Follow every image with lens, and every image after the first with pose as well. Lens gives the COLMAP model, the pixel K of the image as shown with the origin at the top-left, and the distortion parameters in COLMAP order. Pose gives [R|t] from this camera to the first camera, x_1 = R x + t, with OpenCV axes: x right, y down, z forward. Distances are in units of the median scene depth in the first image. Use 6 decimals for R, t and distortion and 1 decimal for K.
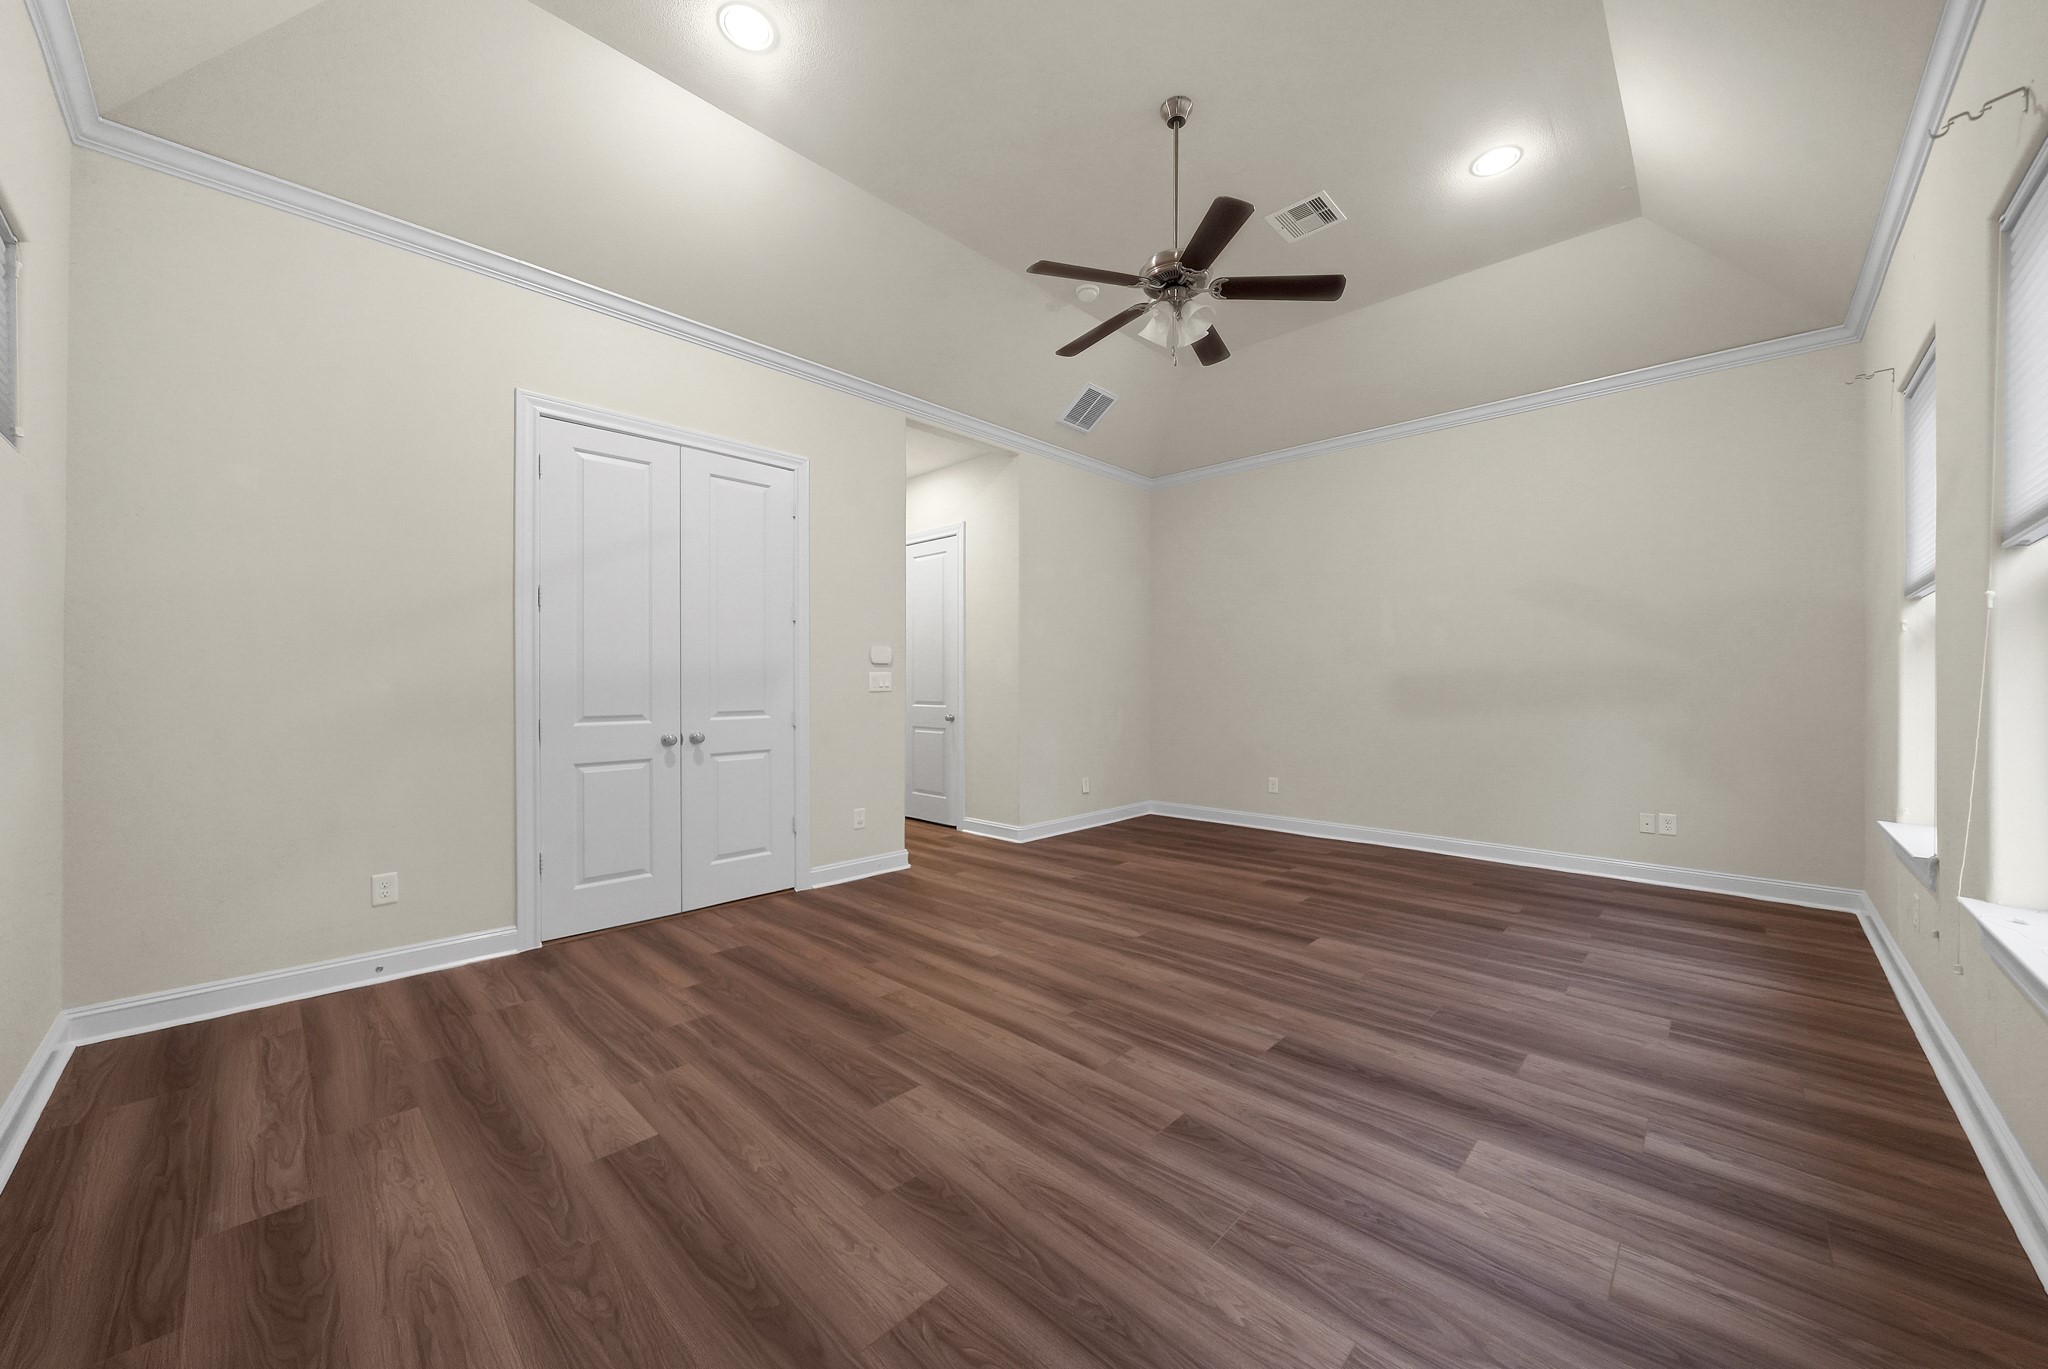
lens RADIAL K [[699.8, 0, 1024.0], [0, 699.8, 684.5], [0, 0, 1]] dist [-0.000813, -0.000070]
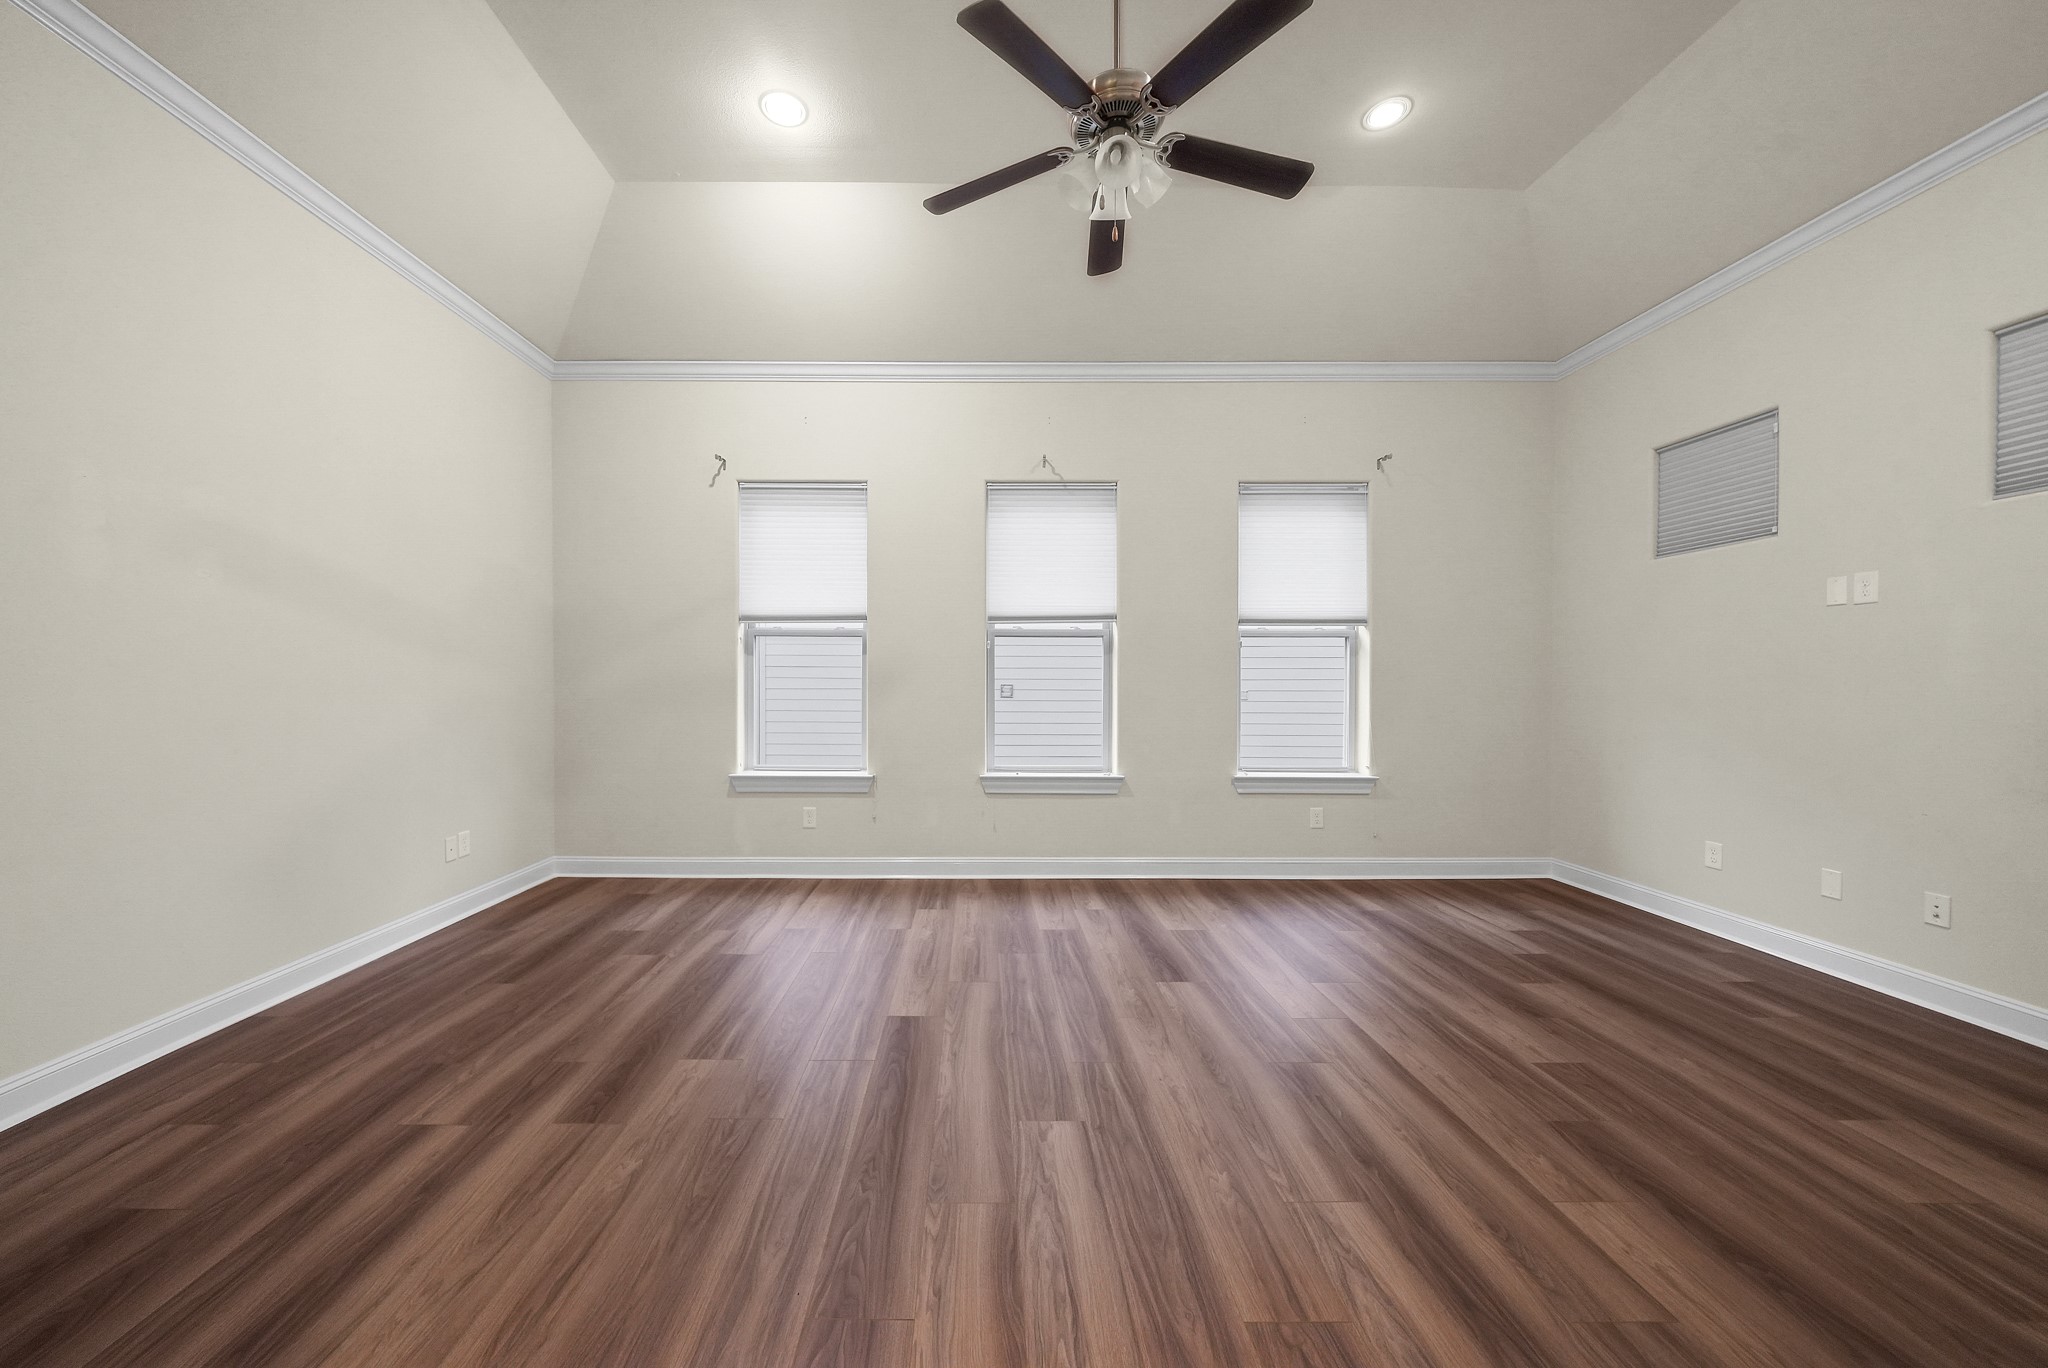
lens RADIAL K [[699.8, 0, 1024.0], [0, 699.8, 684.0], [0, 0, 1]] dist [-0.000813, -0.000070]
pose [[-0.708229, -0.013602, 0.705852, -0.270529], [-0.008041, 0.999905, 0.011200, -0.003740], [-0.705937, 0.002257, -0.708271, 1.793077]]
